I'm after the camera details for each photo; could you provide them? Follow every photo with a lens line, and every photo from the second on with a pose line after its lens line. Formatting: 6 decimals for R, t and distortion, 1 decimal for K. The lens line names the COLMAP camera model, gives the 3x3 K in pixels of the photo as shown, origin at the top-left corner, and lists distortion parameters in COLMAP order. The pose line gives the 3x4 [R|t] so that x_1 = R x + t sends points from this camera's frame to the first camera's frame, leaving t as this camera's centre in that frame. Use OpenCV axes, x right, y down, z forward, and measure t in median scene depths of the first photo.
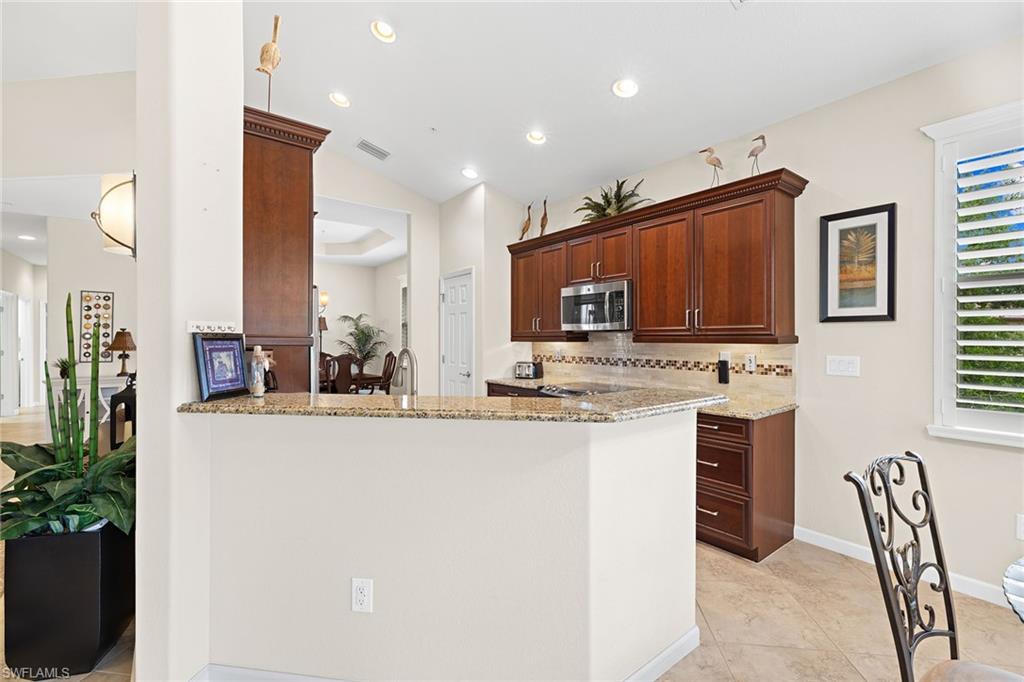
lens RADIAL K [[439.0, 0, 513.2], [0, 439.0, 339.8], [0, 0, 1]] dist [-0.000366, 0.000422]
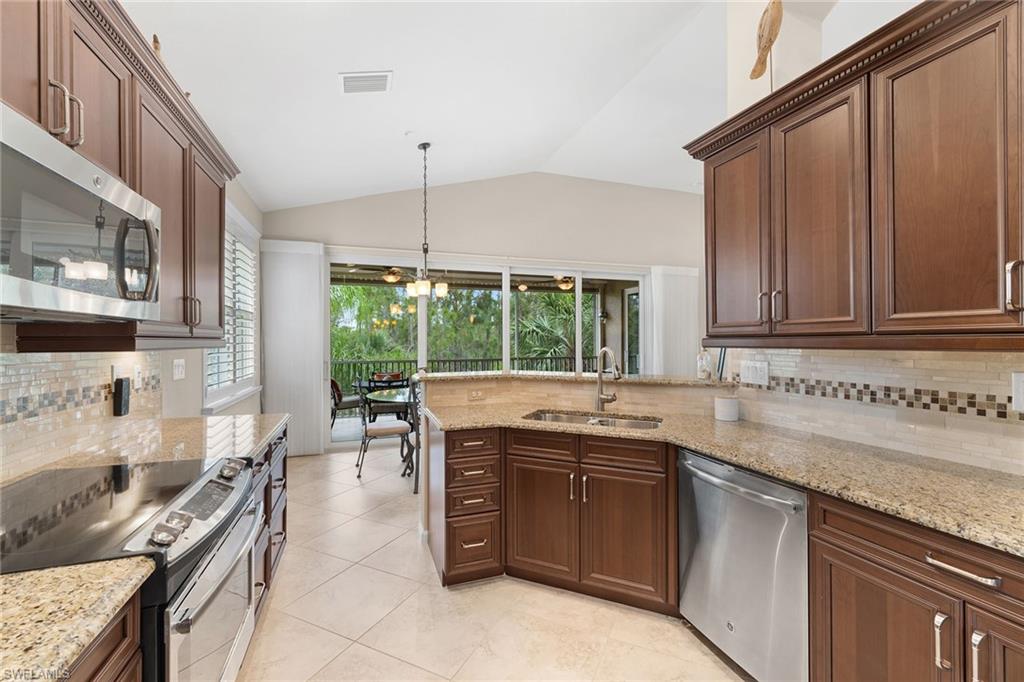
lens RADIAL K [[429.5, 0, 512.0], [0, 429.5, 341.0], [0, 0, 1]] dist [0.000865, 0.000154]
pose [[-0.949485, 0.003440, 0.313793, -0.202600], [0.005144, 0.999976, 0.004602, -0.004191], [-0.313769, 0.005983, -0.949480, 1.227751]]
